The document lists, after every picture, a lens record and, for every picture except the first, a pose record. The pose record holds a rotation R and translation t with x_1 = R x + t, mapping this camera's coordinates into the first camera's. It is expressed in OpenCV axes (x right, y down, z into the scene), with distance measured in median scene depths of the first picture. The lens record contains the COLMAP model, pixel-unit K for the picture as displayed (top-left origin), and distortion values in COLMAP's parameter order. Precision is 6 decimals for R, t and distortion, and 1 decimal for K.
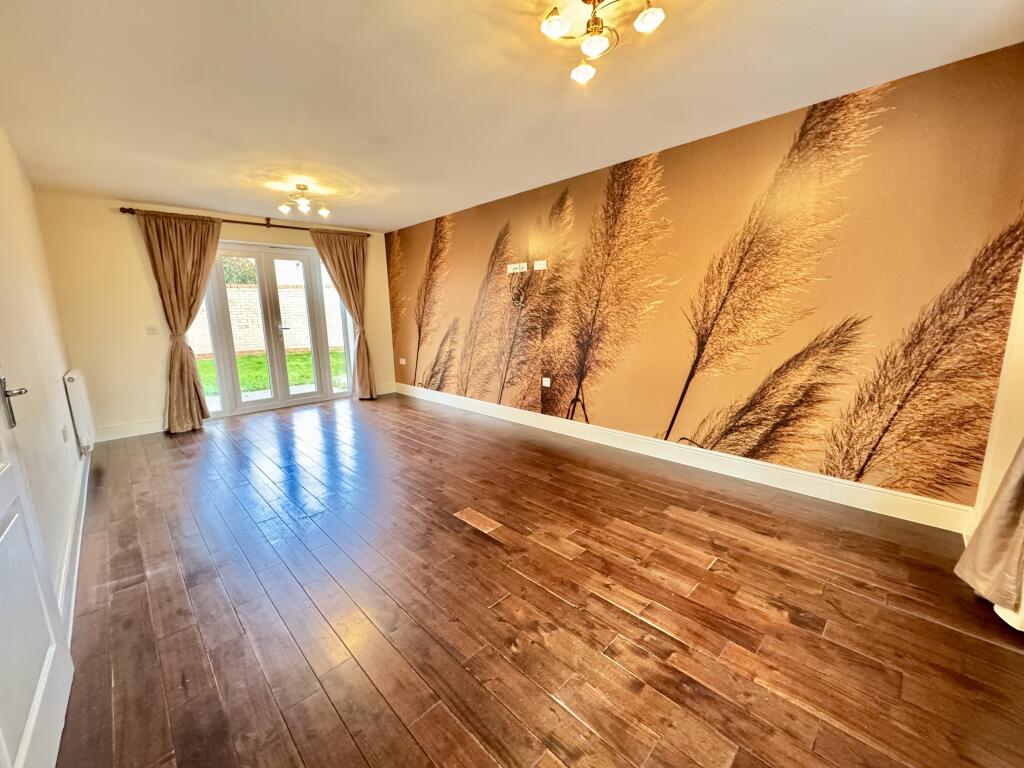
lens RADIAL K [[409.5, 0, 514.5], [0, 409.5, 384.8], [0, 0, 1]] dist [-0.006225, -0.000421]
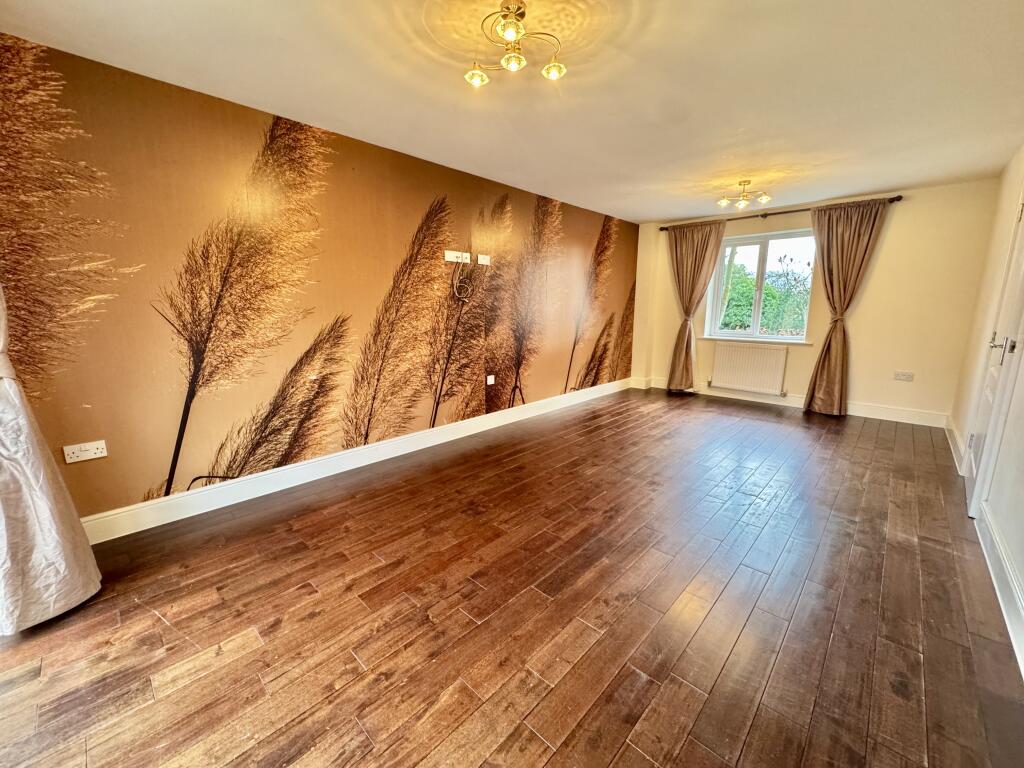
lens RADIAL K [[409.5, 0, 514.5], [0, 409.5, 384.8], [0, 0, 1]] dist [-0.006225, -0.000421]
pose [[-0.034627, -0.169158, 0.984980, -0.854200], [0.177169, 0.968922, 0.172629, -0.147667], [-0.983571, 0.180486, -0.003581, 0.904097]]
